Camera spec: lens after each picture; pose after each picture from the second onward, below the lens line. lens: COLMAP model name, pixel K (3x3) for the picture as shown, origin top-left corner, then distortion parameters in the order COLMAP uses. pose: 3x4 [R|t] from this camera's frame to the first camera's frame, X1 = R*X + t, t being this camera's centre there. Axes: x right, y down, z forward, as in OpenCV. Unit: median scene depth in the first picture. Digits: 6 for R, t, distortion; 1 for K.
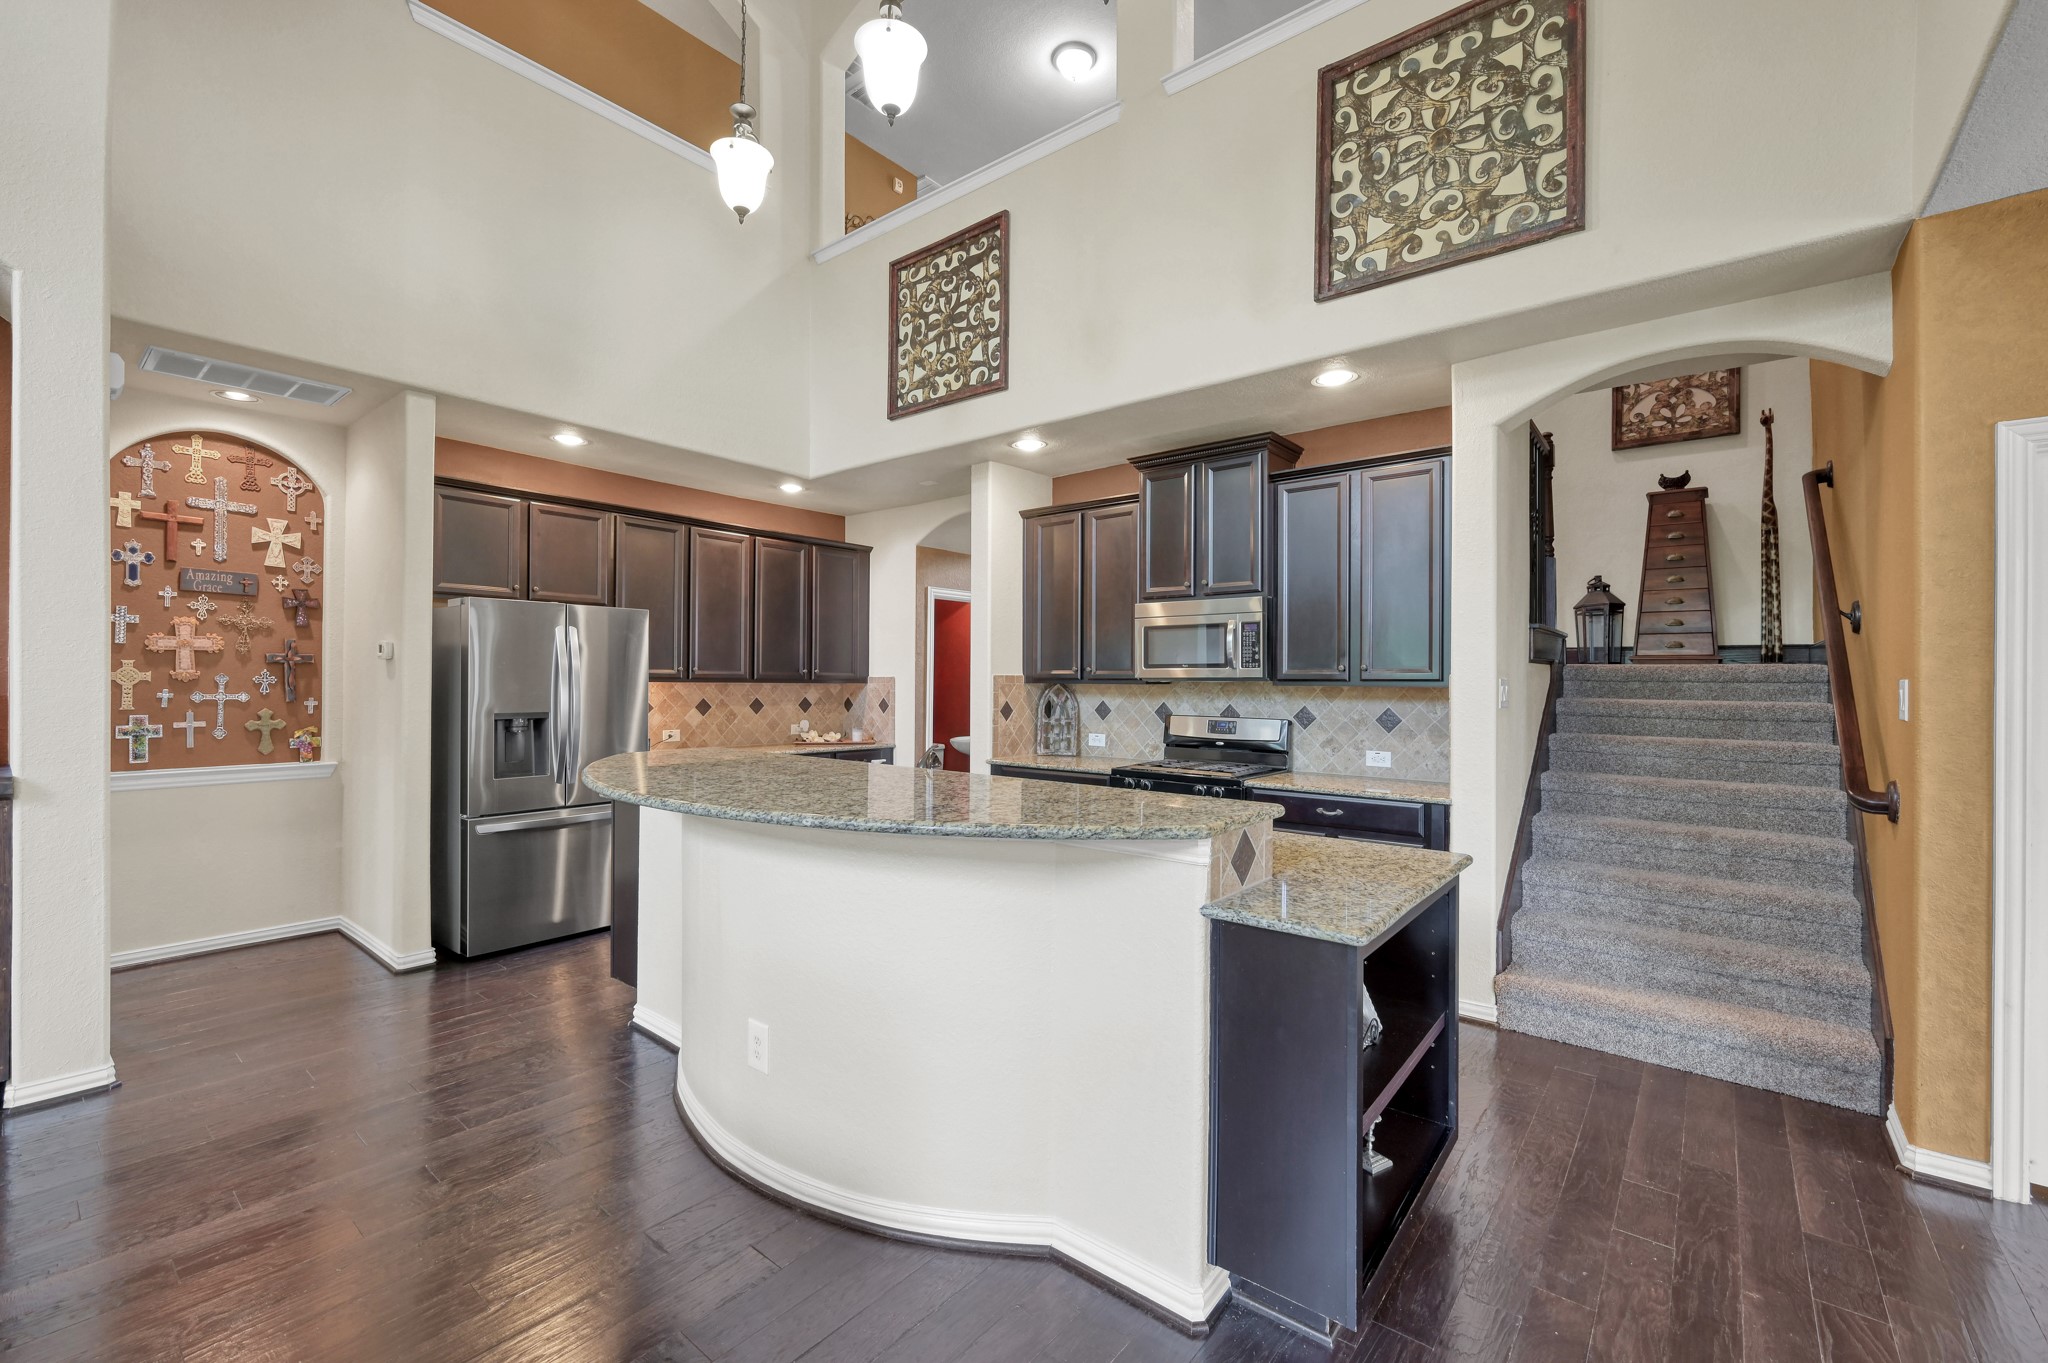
lens RADIAL K [[849.2, 0, 1027.6], [0, 849.2, 679.8], [0, 0, 1]] dist [-0.002469, -0.000078]
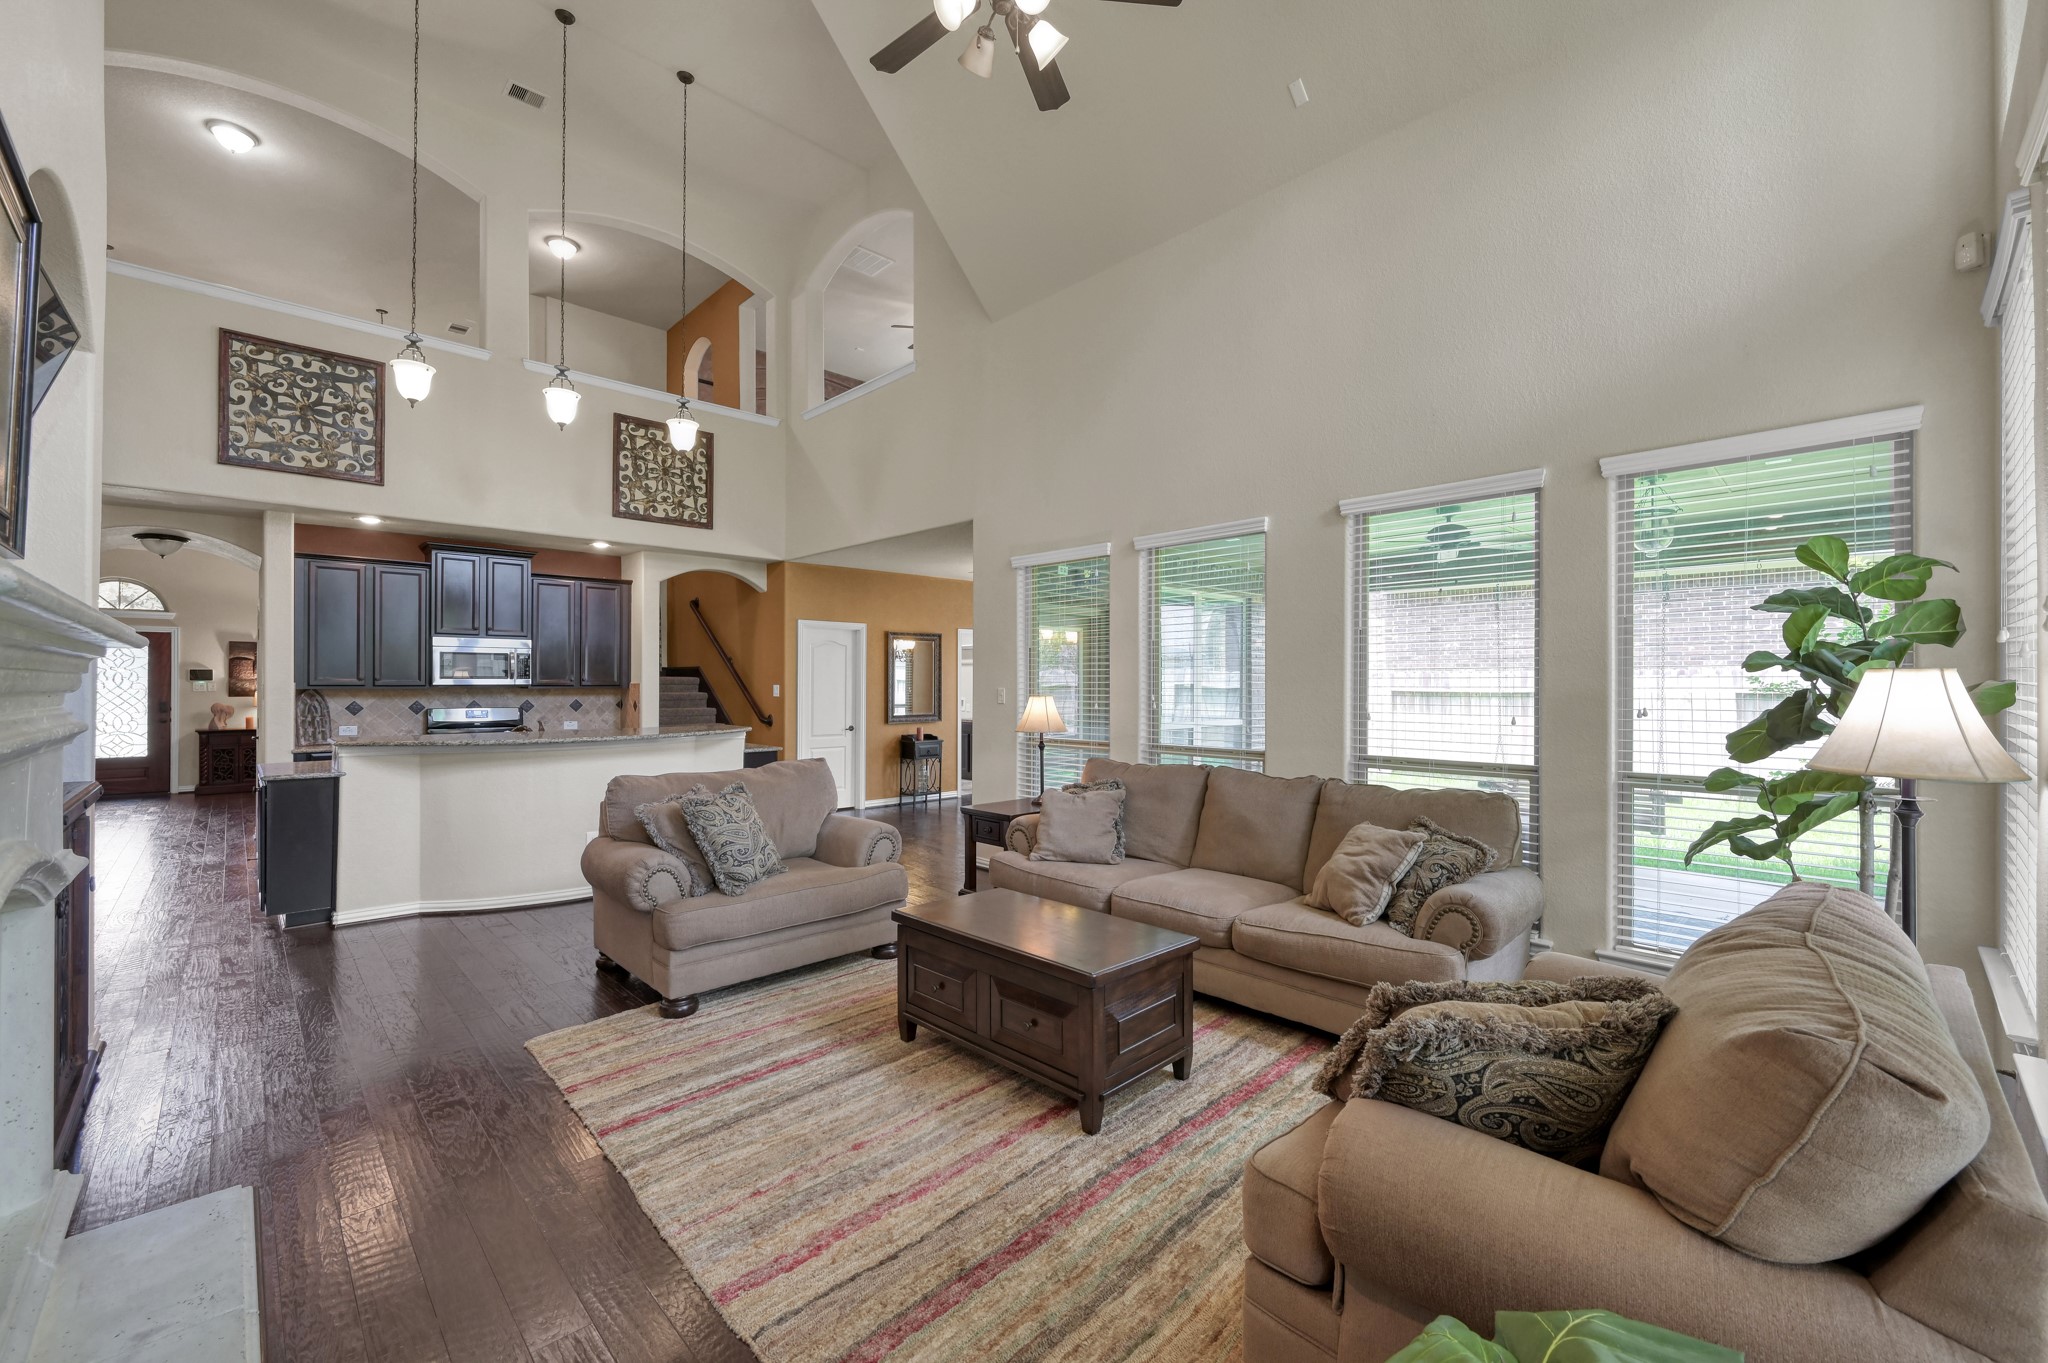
lens RADIAL K [[832.8, 0, 1022.7], [0, 832.8, 677.9], [0, 0, 1]] dist [-0.000726, -0.000181]
pose [[0.124833, -0.000916, 0.992177, -1.426571], [-0.004121, 0.999990, 0.001442, -0.024625], [-0.992169, -0.004268, 0.124828, -0.286262]]
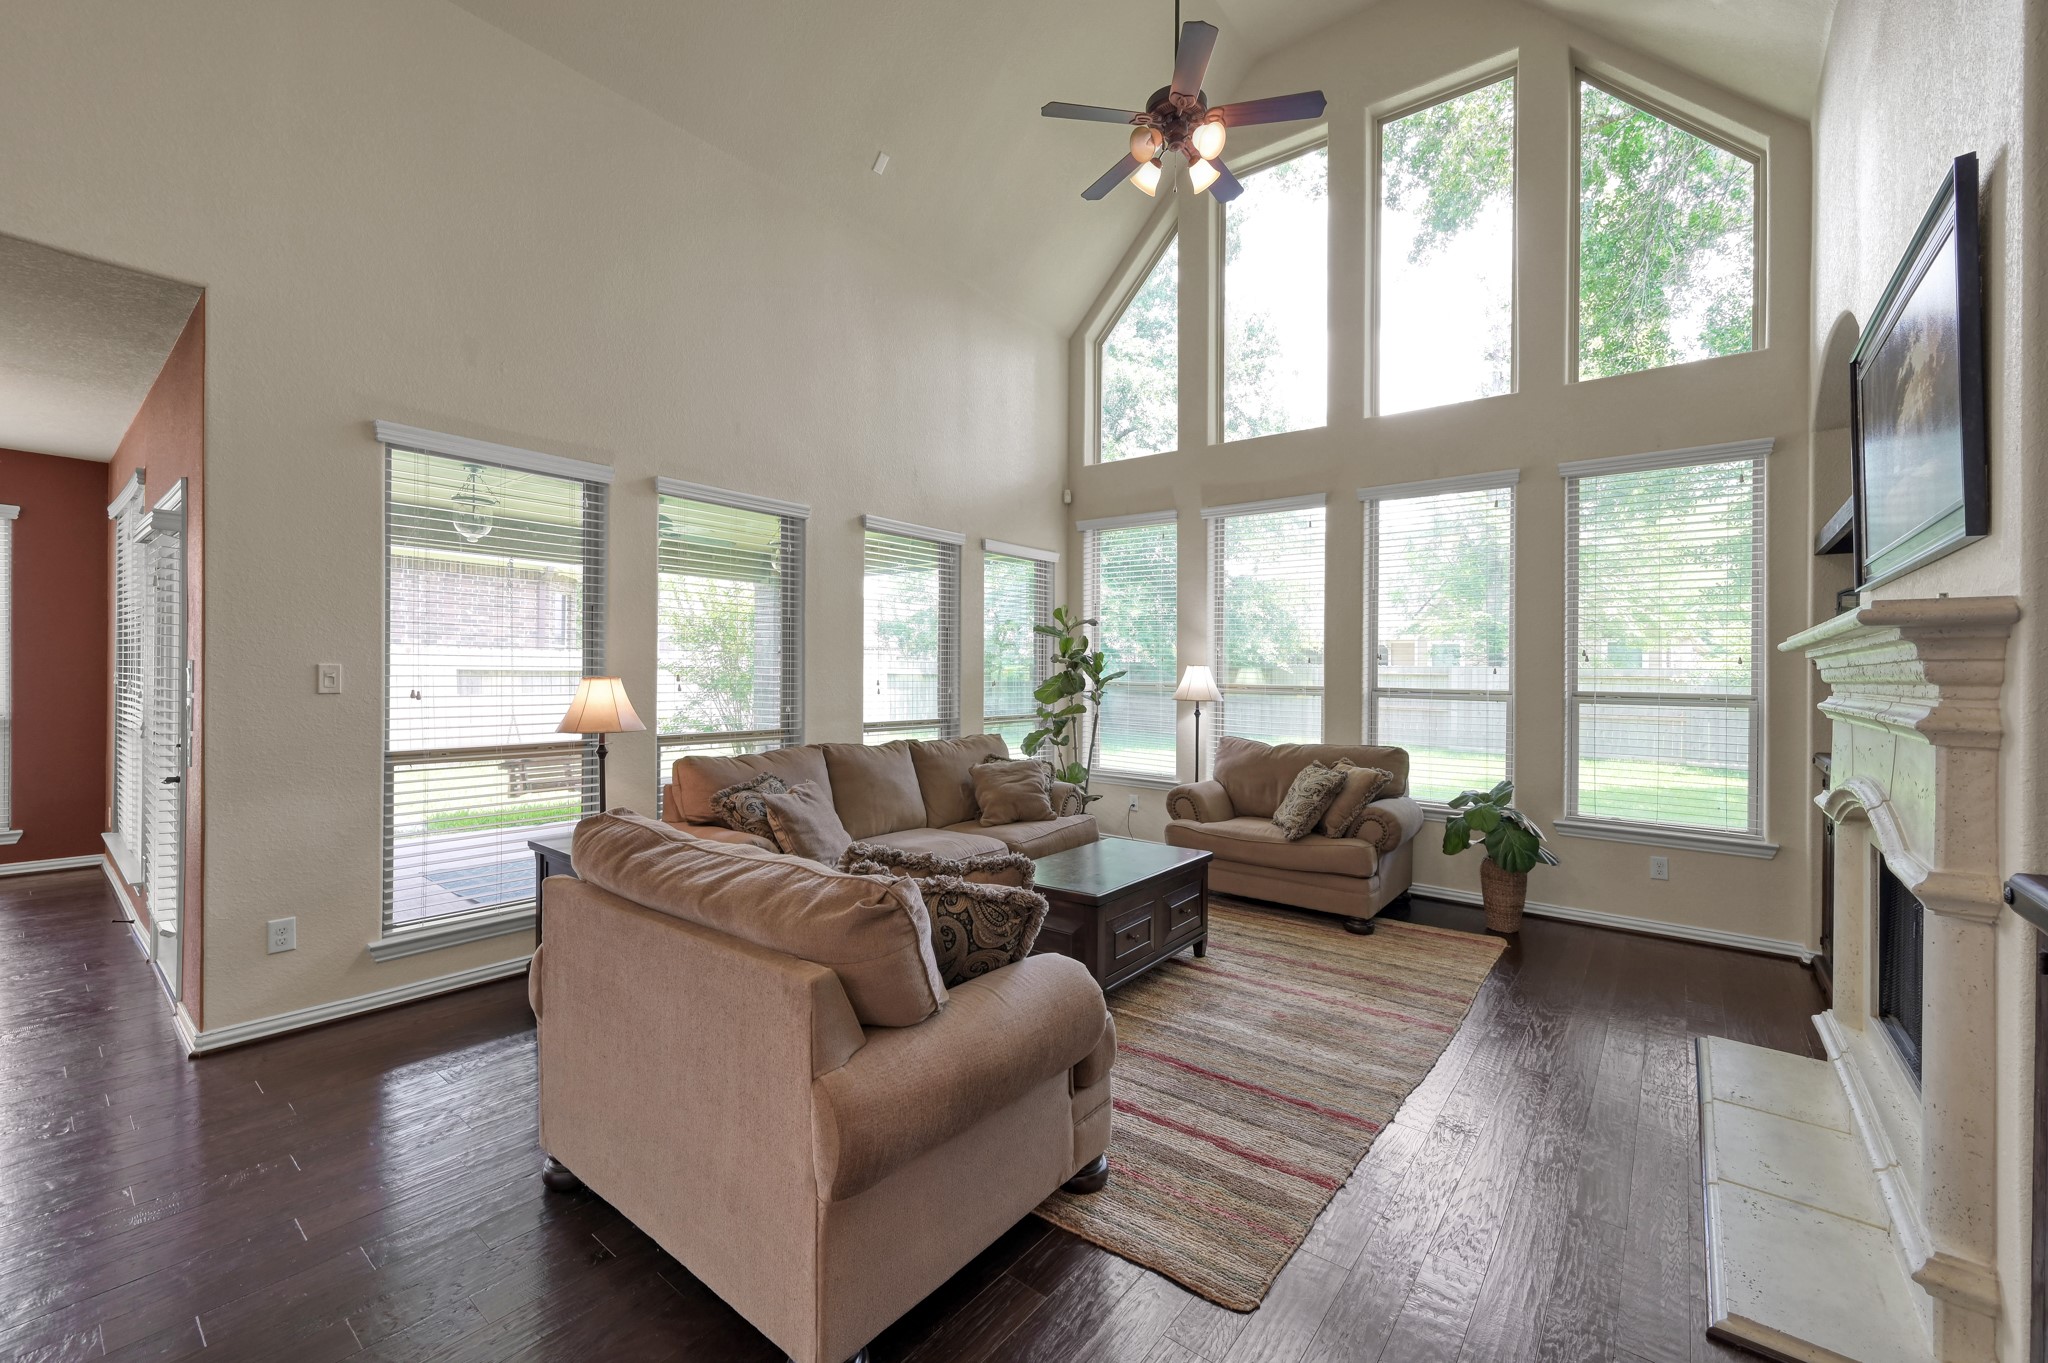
lens RADIAL K [[827.3, 0, 1024.0], [0, 827.3, 681.5], [0, 0, 1]] dist [0.000713, 0.000107]
pose [[-0.999732, -0.022831, -0.003715, -0.564665], [-0.022858, 0.999713, 0.007212, -0.006753], [0.003549, 0.007295, -0.999967, 0.727428]]
